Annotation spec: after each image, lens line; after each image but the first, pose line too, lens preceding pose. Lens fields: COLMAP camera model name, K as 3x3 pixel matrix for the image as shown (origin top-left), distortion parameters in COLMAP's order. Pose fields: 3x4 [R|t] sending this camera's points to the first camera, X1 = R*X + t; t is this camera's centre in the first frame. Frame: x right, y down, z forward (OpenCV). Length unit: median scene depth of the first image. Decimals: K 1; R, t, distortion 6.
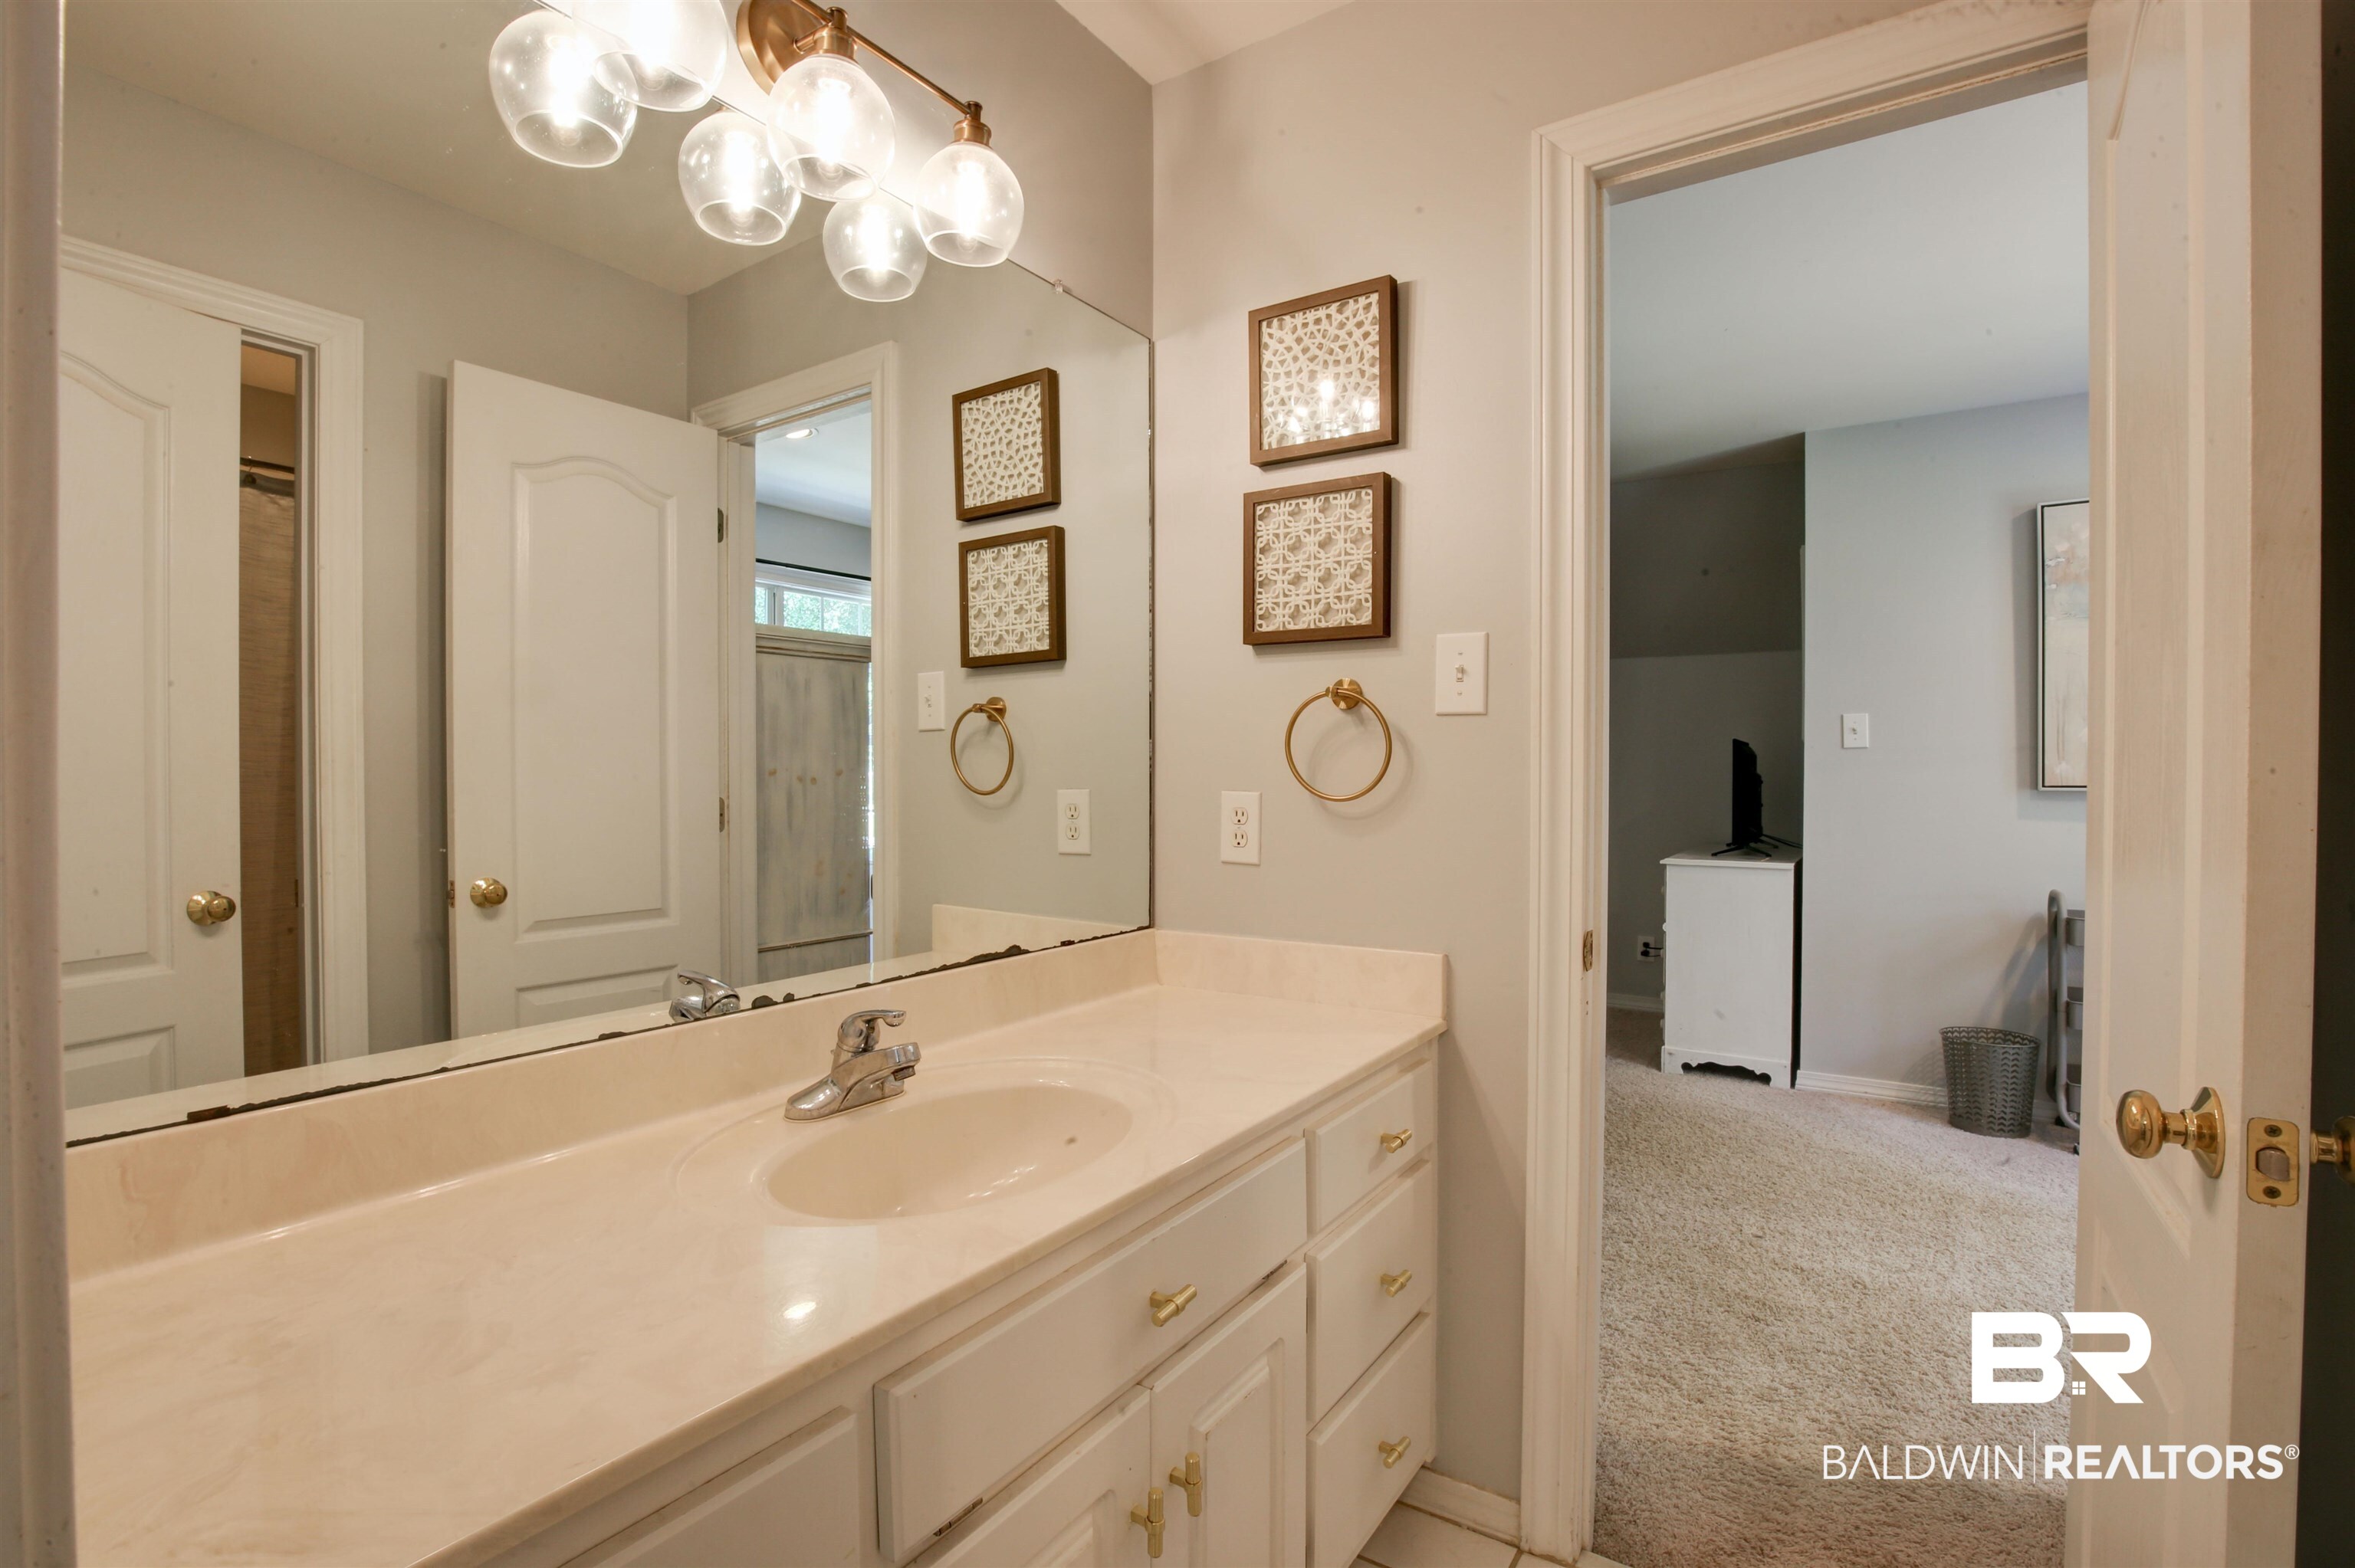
lens RADIAL K [[1089.4, 0, 1183.8], [0, 1089.4, 787.0], [0, 0, 1]] dist [-0.031330, 0.005116]
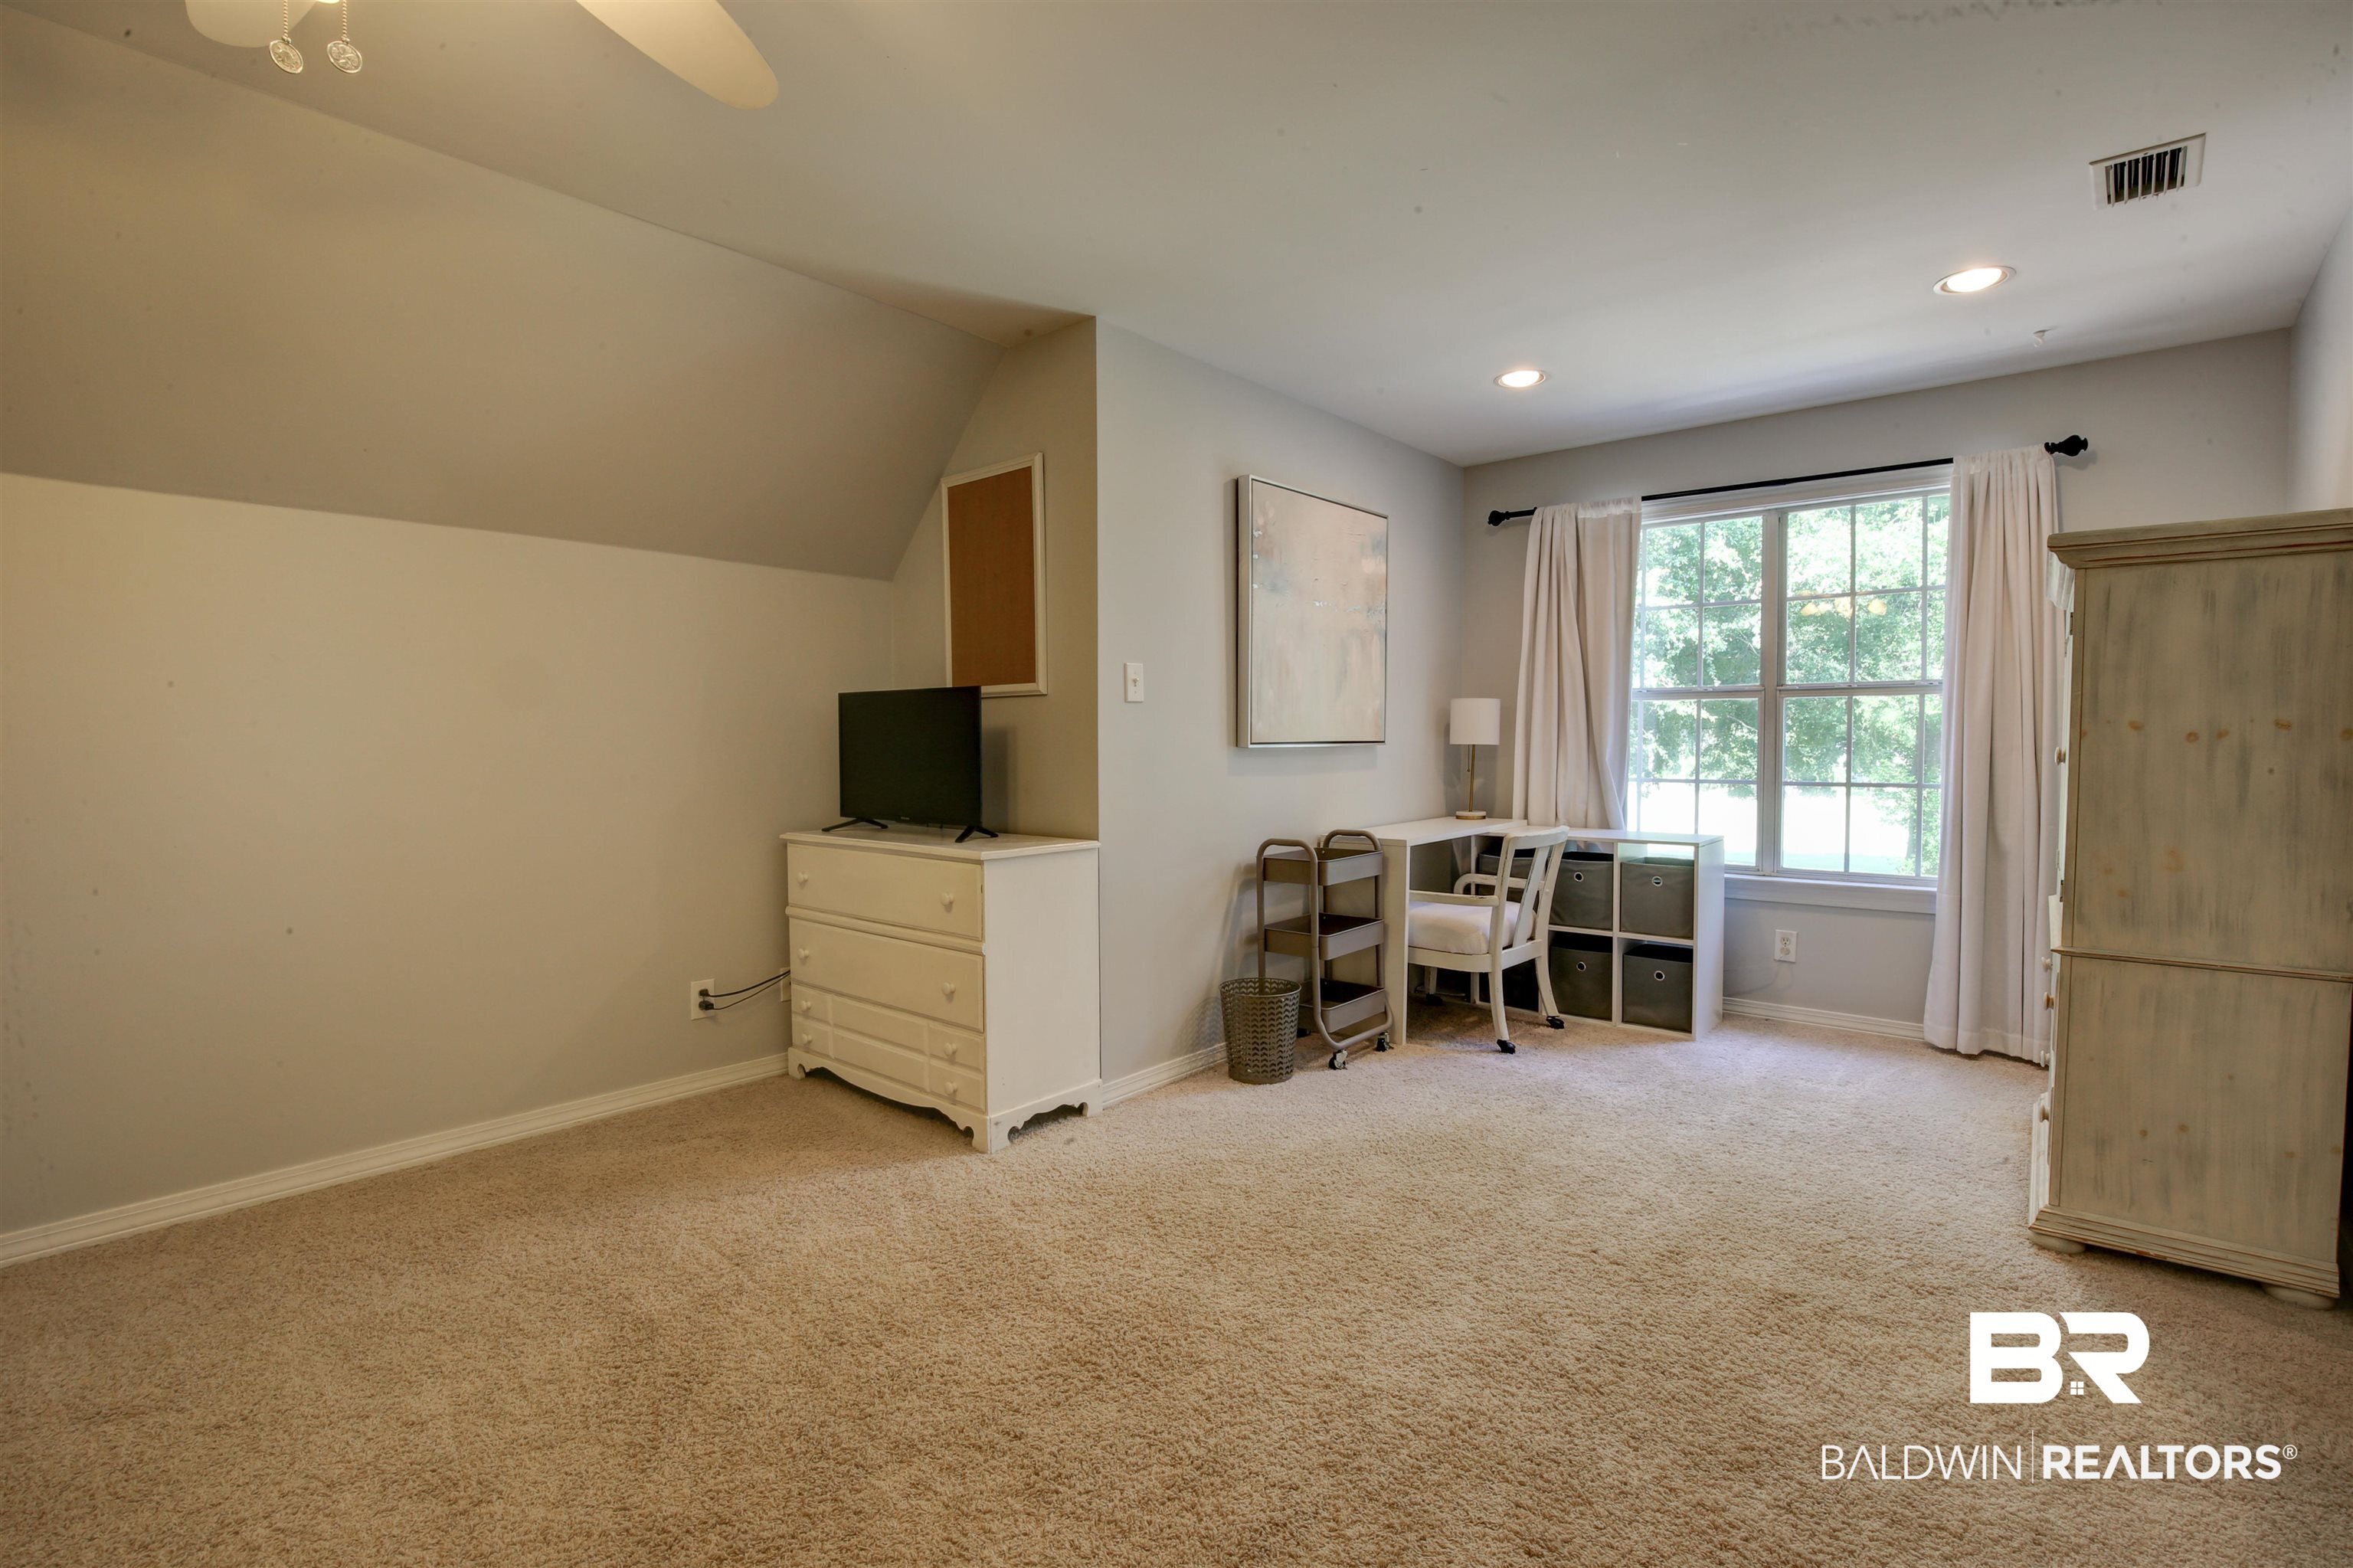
lens RADIAL K [[1088.6, 0, 1182.8], [0, 1088.6, 787.0], [0, 0, 1]] dist [-0.031330, 0.005116]
pose [[0.117275, -0.041835, 0.992218, -0.228925], [0.017576, 0.999043, 0.040045, -0.001514], [-0.992944, 0.012743, 0.117898, 0.763726]]
